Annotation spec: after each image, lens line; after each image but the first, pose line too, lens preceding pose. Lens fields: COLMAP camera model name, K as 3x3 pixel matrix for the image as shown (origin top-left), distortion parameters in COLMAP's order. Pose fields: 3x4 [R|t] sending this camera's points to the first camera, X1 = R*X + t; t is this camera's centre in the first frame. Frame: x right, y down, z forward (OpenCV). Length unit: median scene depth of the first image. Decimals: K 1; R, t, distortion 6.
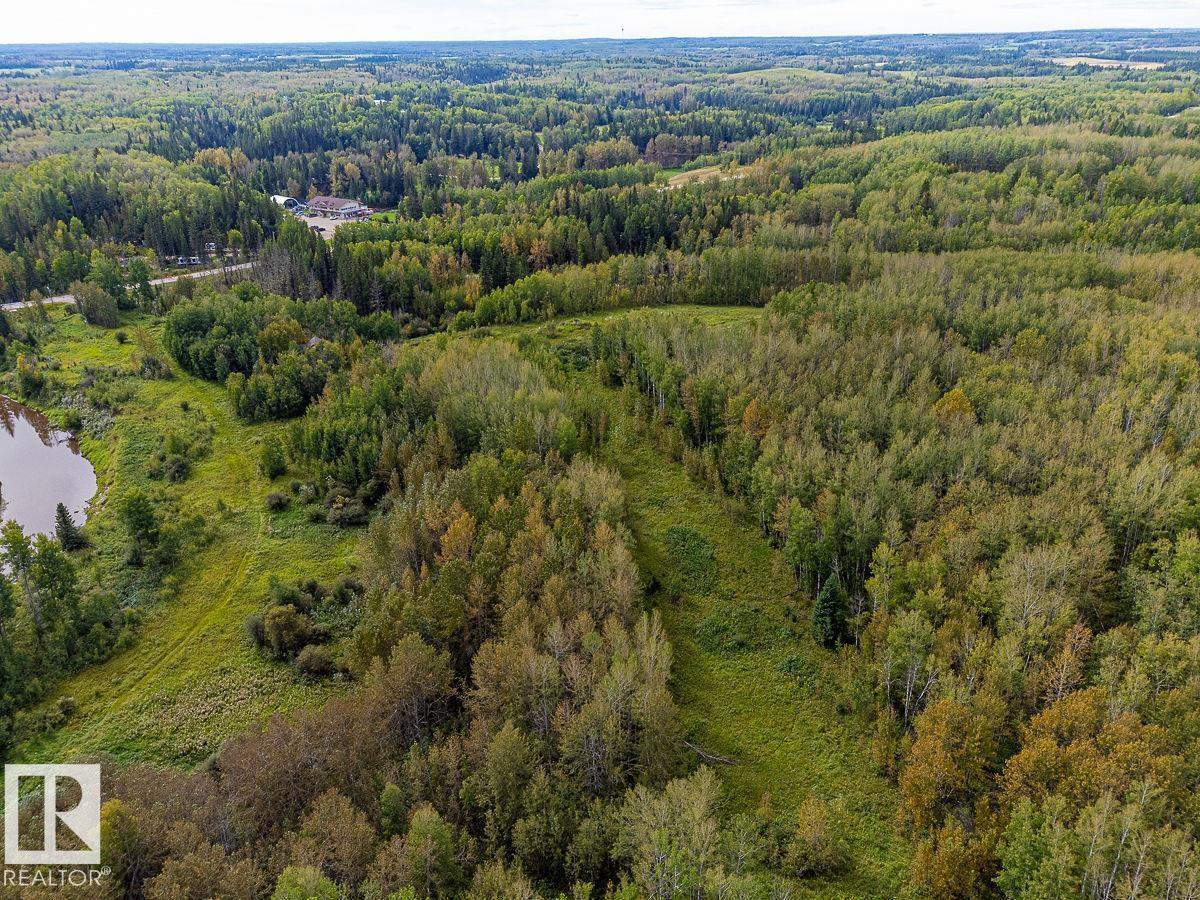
lens RADIAL K [[895.1, 0, 595.9], [0, 895.1, 460.3], [0, 0, 1]] dist [0.026783, -0.009577]
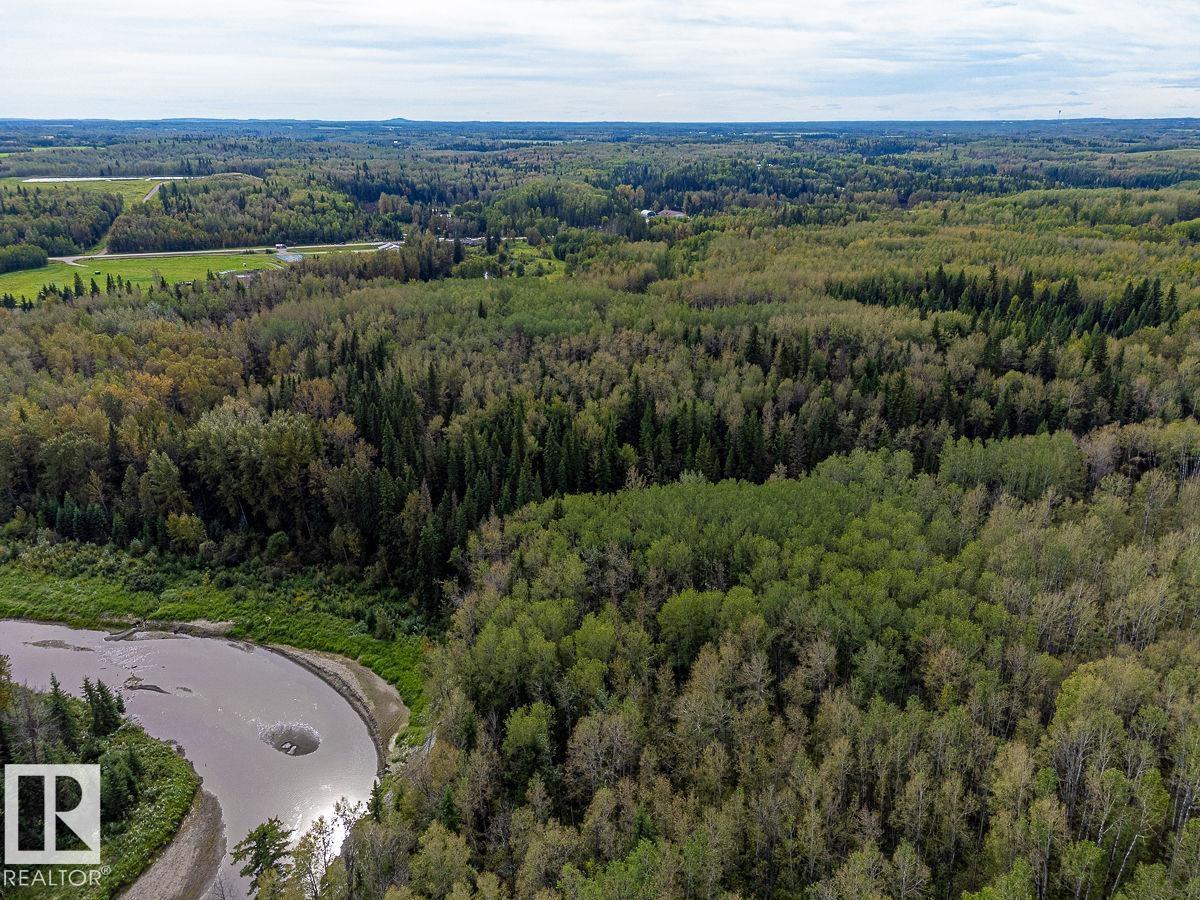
lens RADIAL K [[893.2, 0, 602.3], [0, 893.2, 453.4], [0, 0, 1]] dist [0.021558, 0.000982]
pose [[0.887089, 0.170675, -0.428885, 0.248638], [-0.204532, 0.978278, -0.033738, 0.152607], [0.413811, 0.117650, 0.902729, -0.337356]]
